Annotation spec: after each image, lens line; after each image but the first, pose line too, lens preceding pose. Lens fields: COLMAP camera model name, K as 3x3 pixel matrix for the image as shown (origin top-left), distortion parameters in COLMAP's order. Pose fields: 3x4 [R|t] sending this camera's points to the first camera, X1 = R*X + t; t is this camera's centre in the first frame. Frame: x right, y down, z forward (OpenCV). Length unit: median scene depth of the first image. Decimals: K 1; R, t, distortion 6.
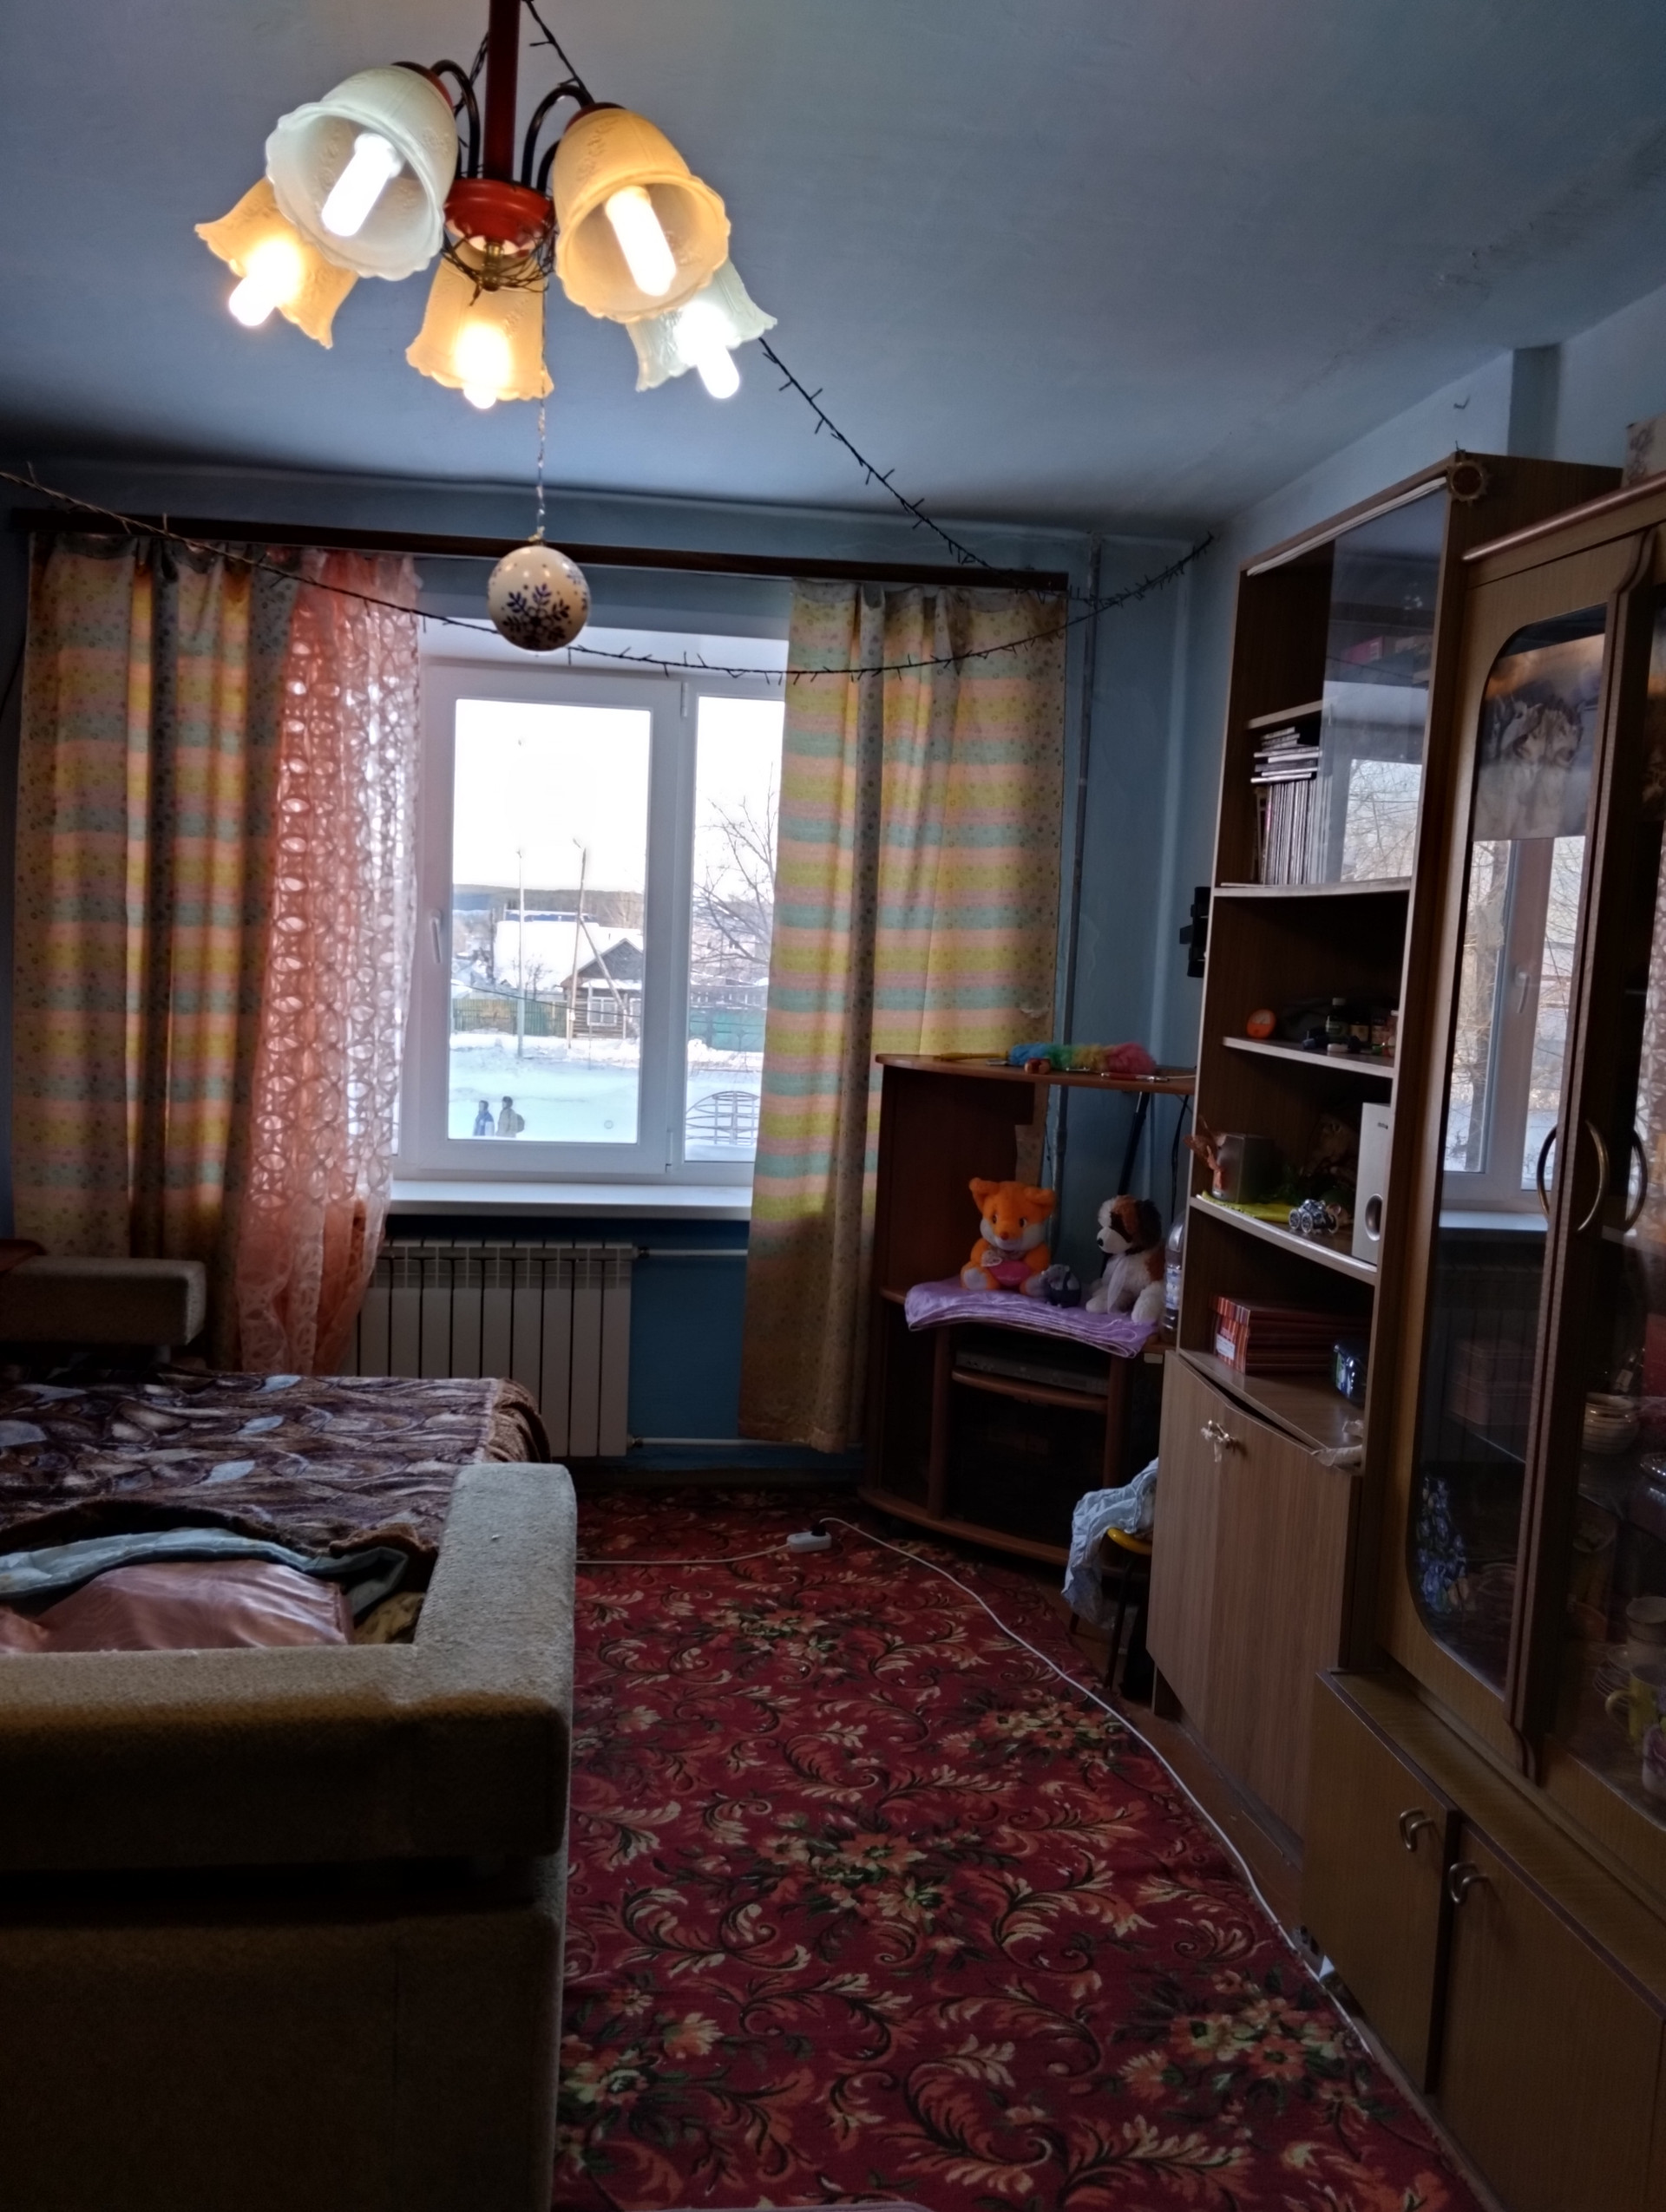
lens RADIAL K [[1850.6, 0, 833.0], [0, 1850.6, 1106.0], [0, 0, 1]] dist [0.102454, -0.159204]
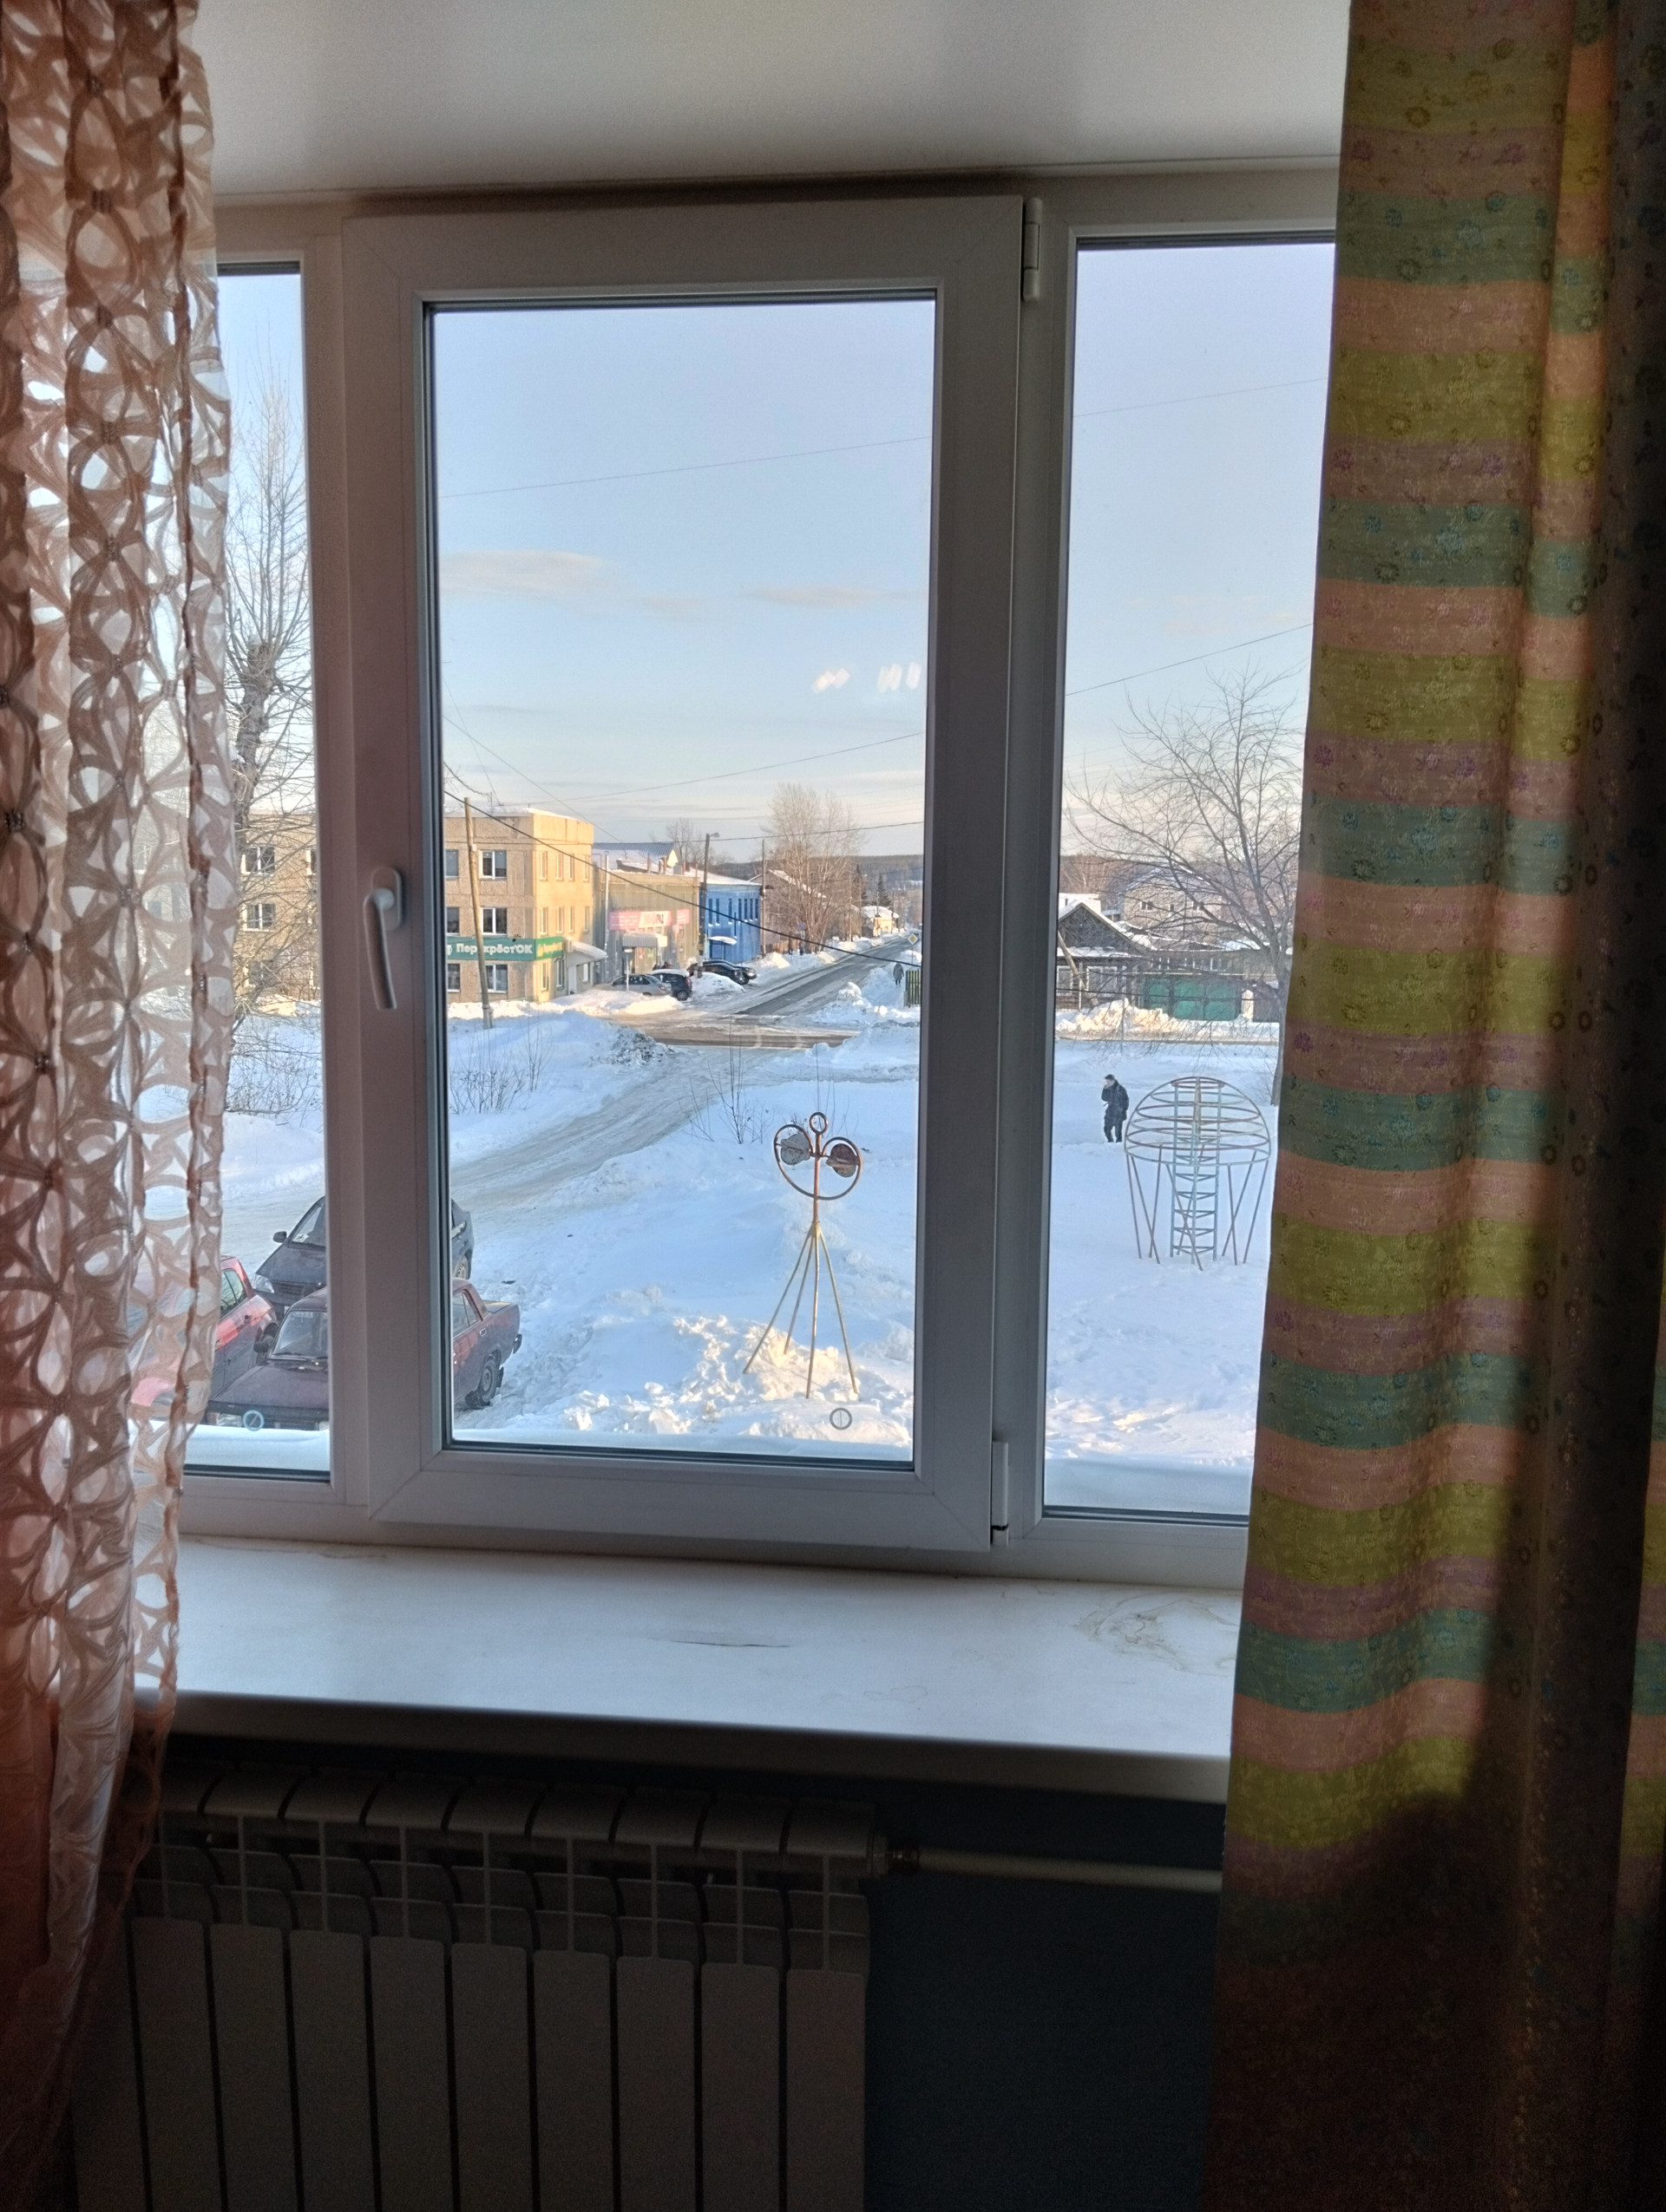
lens RADIAL K [[1850.6, 0, 833.0], [0, 1850.6, 1106.0], [0, 0, 1]] dist [0.102454, -0.159204]
pose [[0.969439, -0.001135, -0.245329, -0.030179], [0.005702, 0.999823, 0.017905, -0.063759], [0.245265, -0.018757, 0.969274, 0.660139]]
